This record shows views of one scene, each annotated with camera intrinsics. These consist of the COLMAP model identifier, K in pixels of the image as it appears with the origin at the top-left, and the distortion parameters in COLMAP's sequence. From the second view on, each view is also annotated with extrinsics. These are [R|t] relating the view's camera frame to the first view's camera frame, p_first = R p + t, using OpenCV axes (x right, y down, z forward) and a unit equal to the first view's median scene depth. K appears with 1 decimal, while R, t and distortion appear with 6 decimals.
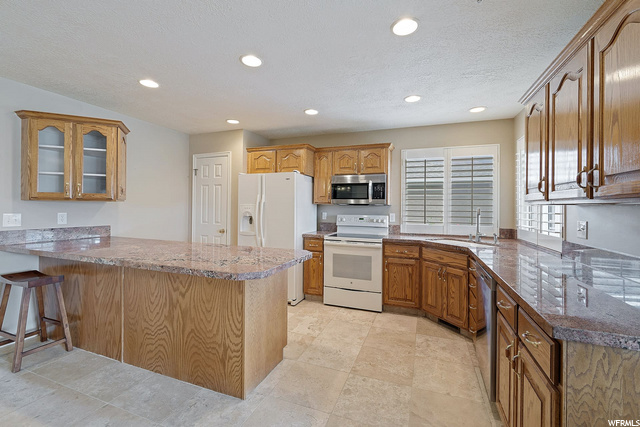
lens RADIAL K [[276.1, 0, 323.6], [0, 276.1, 207.3], [0, 0, 1]] dist [-0.000806, 0.000043]
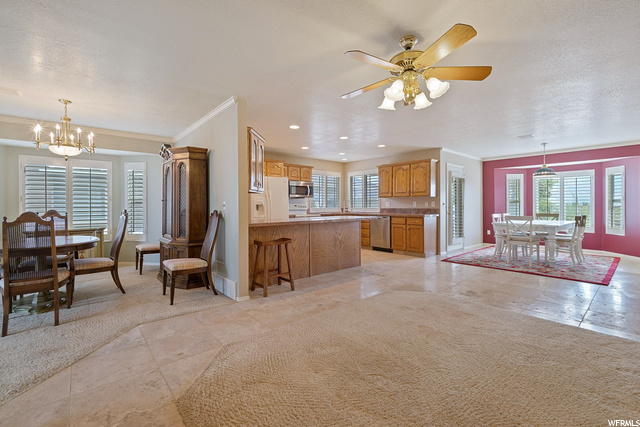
lens RADIAL K [[276.1, 0, 323.6], [0, 276.1, 207.3], [0, 0, 1]] dist [-0.000806, 0.000043]
pose [[0.481542, -0.014091, 0.876310, -1.433884], [0.009555, 0.999896, 0.010828, 0.036461], [-0.876371, 0.003159, 0.481627, 0.000990]]
